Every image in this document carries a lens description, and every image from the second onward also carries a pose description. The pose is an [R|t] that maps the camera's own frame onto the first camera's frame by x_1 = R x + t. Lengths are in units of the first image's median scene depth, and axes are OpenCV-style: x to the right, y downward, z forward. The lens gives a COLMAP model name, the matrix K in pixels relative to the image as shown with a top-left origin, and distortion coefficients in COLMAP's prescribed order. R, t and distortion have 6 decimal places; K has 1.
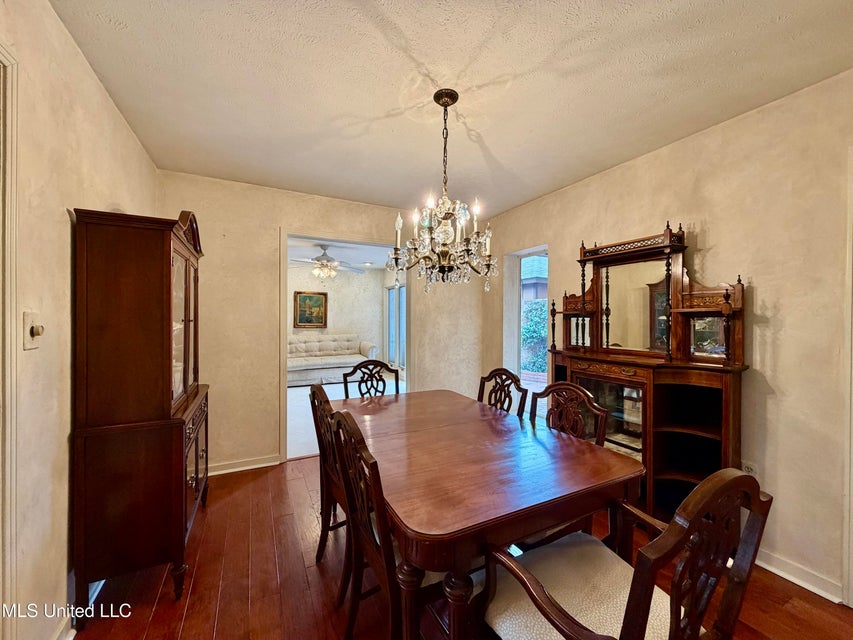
lens RADIAL K [[339.1, 0, 424.6], [0, 339.1, 319.5], [0, 0, 1]] dist [-0.001728, 0.000155]
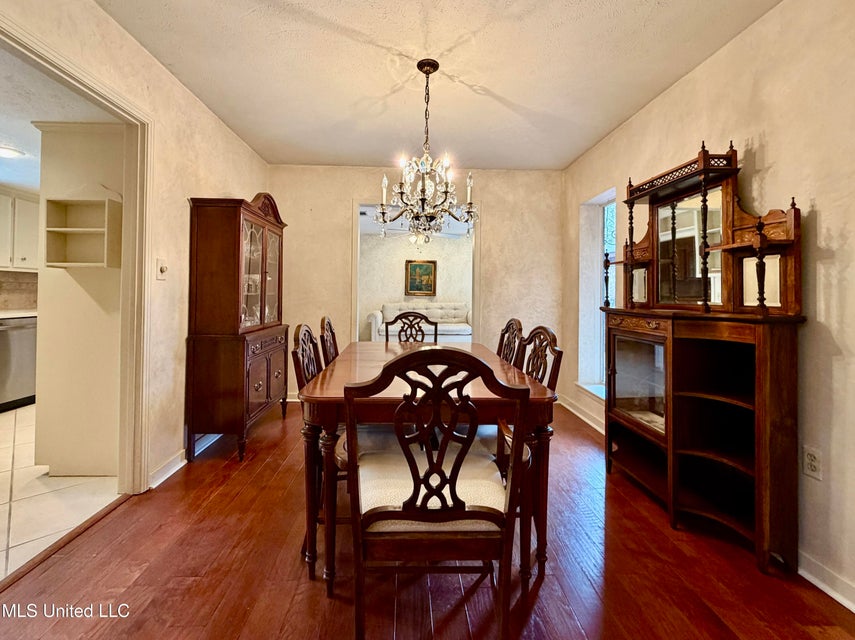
lens RADIAL K [[374.7, 0, 415.3], [0, 374.7, 289.2], [0, 0, 1]] dist [-0.003234, 0.000582]
pose [[0.905029, 0.000873, -0.425348, 0.462898], [-0.008622, 0.999830, -0.016294, 0.085256], [0.425262, 0.018414, 0.904883, -0.102336]]
